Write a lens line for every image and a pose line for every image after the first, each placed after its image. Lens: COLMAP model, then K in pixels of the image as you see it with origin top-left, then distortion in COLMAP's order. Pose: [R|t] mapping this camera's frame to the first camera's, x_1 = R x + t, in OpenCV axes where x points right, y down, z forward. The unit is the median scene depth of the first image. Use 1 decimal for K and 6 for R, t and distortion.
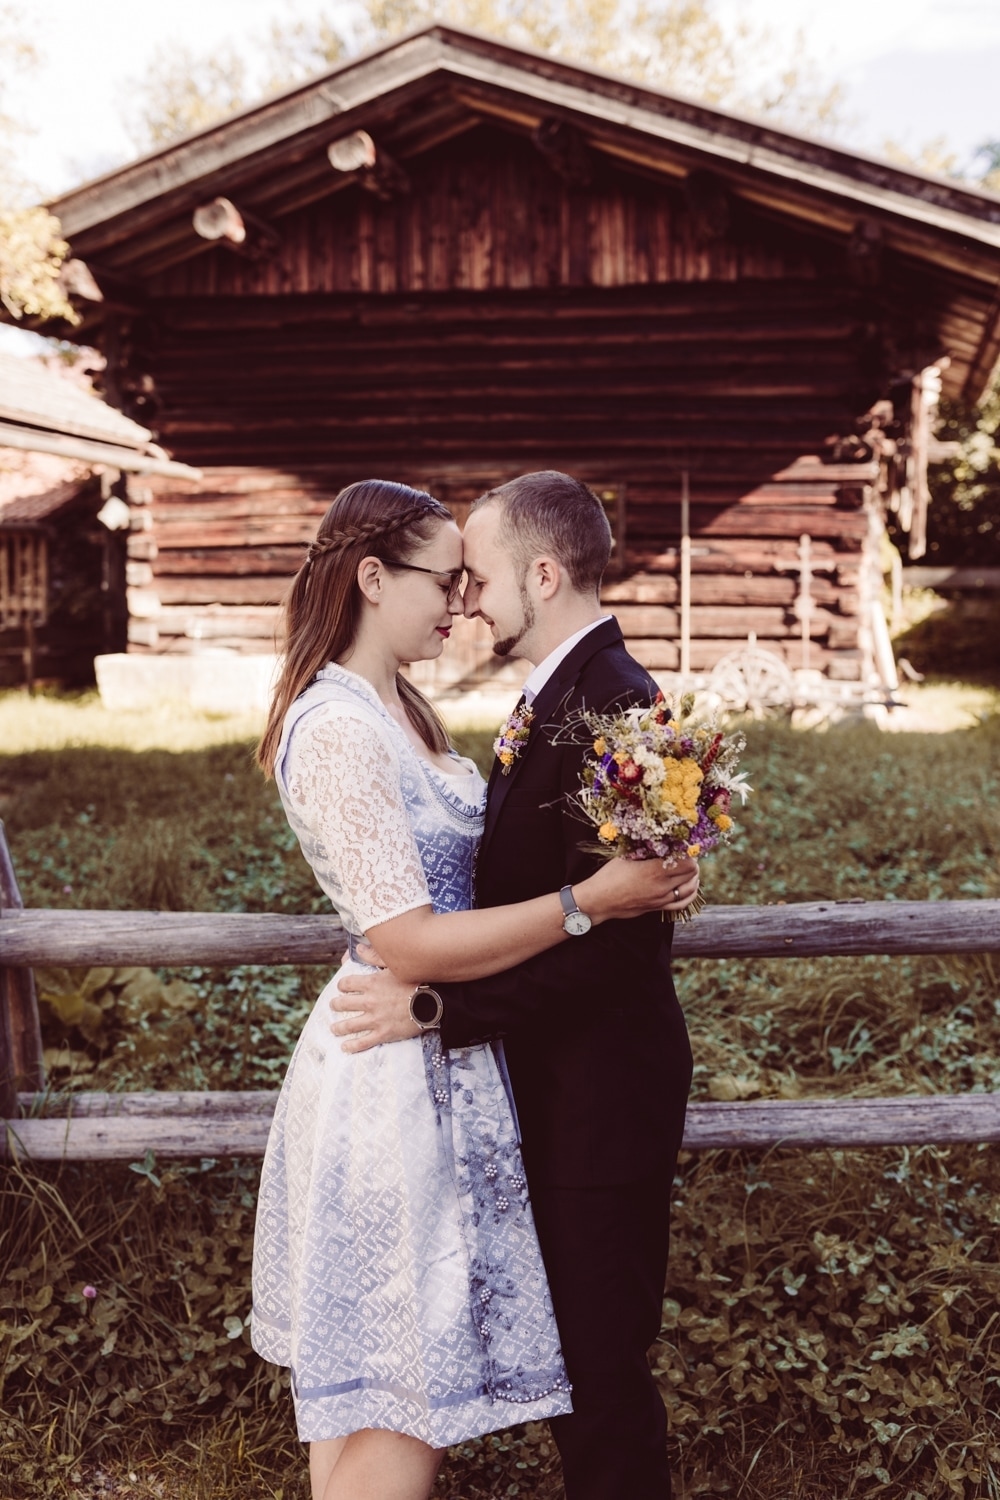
lens RADIAL K [[1512.2, 0, 497.2], [0, 1512.2, 673.8], [0, 0, 1]] dist [0.000830, 0.003618]
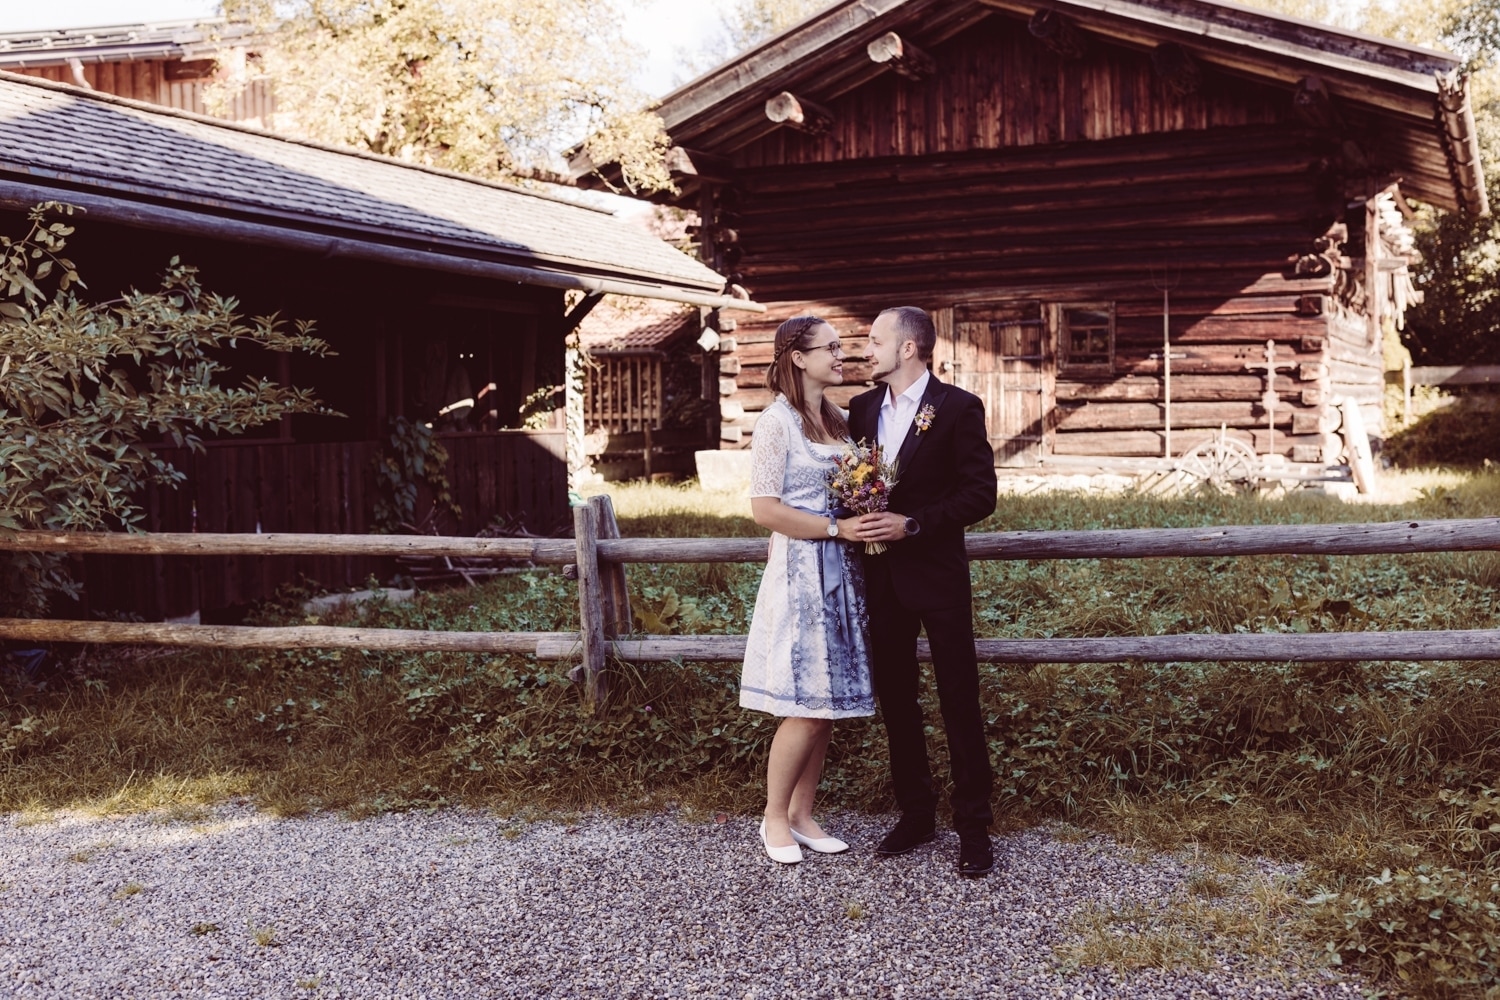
lens RADIAL K [[1423.9, 0, 740.3], [0, 1423.9, 487.0], [0, 0, 1]] dist [0.007874, -0.017688]
pose [[0.970861, -0.005469, -0.239579, 0.067414], [0.005668, 0.999984, 0.000141, 0.021063], [0.239574, -0.001495, 0.970877, -0.181631]]
